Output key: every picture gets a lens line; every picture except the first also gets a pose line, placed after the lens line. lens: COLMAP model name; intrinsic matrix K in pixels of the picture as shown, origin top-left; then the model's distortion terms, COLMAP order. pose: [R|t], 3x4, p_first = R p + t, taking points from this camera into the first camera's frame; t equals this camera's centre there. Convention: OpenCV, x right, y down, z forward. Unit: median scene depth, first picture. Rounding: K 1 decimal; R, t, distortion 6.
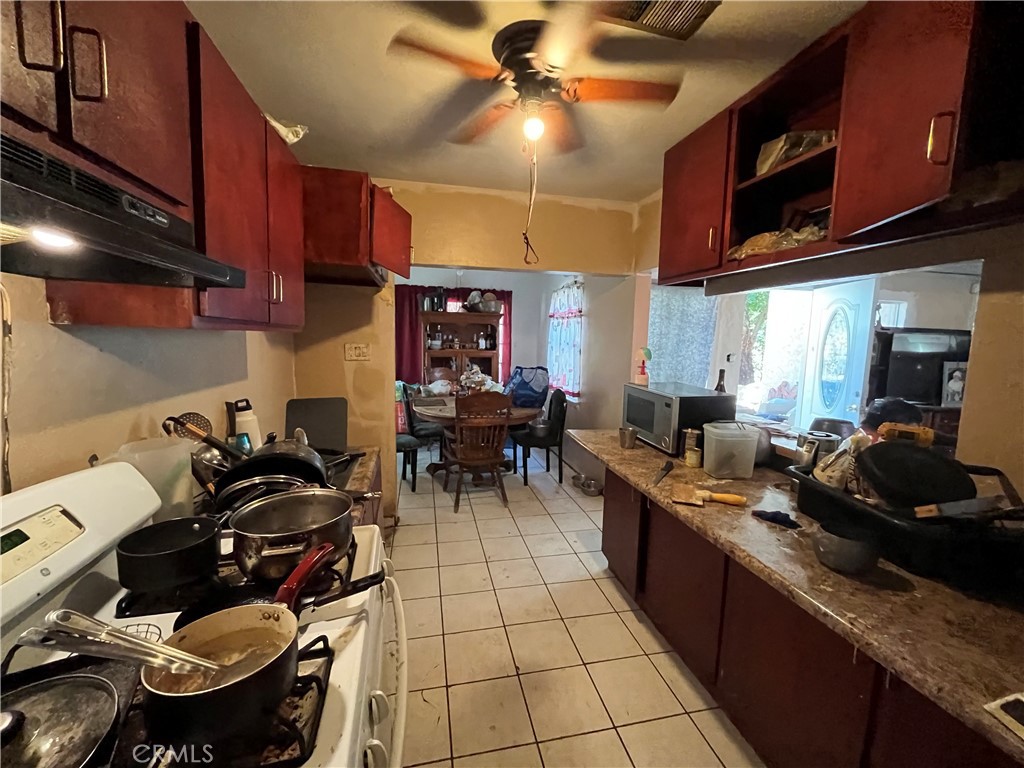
lens RADIAL K [[414.5, 0, 506.5], [0, 414.5, 377.4], [0, 0, 1]] dist [-0.002964, 0.000239]
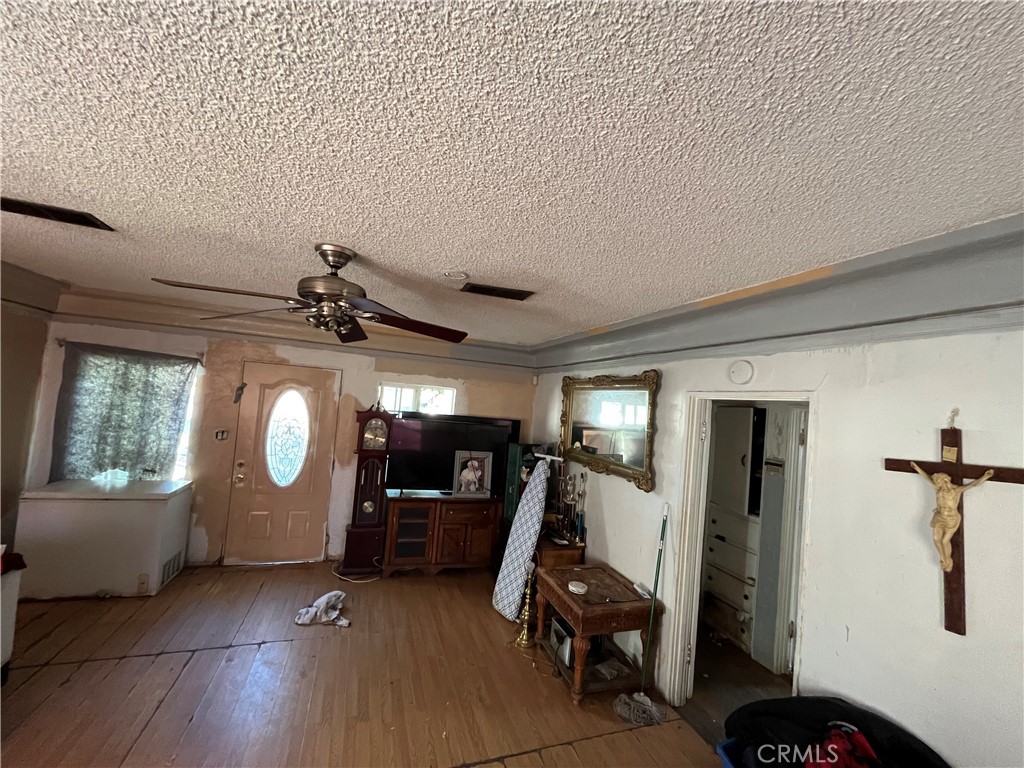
lens RADIAL K [[414.5, 0, 511.7], [0, 414.5, 383.9], [0, 0, 1]] dist [-0.002964, 0.000239]
pose [[0.990379, 0.067651, 0.120716, 1.139995], [-0.049680, 0.988019, -0.146117, -0.060624], [-0.129155, 0.138714, 0.981874, -0.021981]]
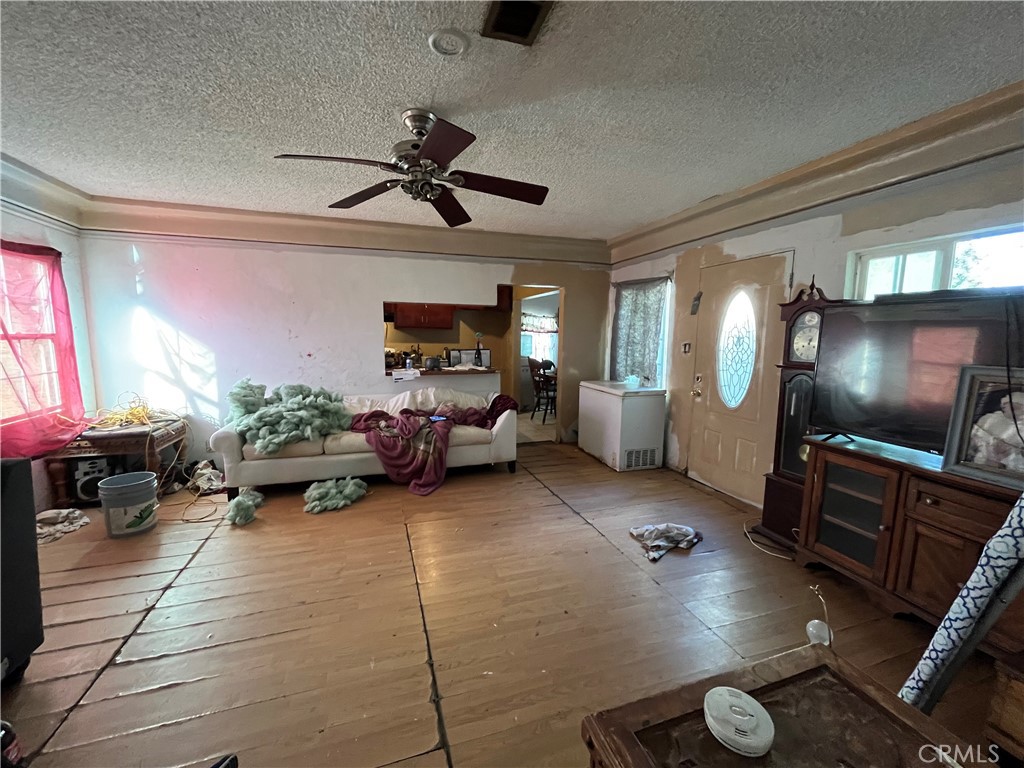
lens RADIAL K [[414.5, 0, 510.2], [0, 414.5, 385.9], [0, 0, 1]] dist [-0.002964, 0.000239]
pose [[0.106726, 0.104702, -0.988760, 1.533040], [-0.106602, 0.989913, 0.093318, -0.007553], [0.988557, 0.095444, 0.116811, 0.535920]]
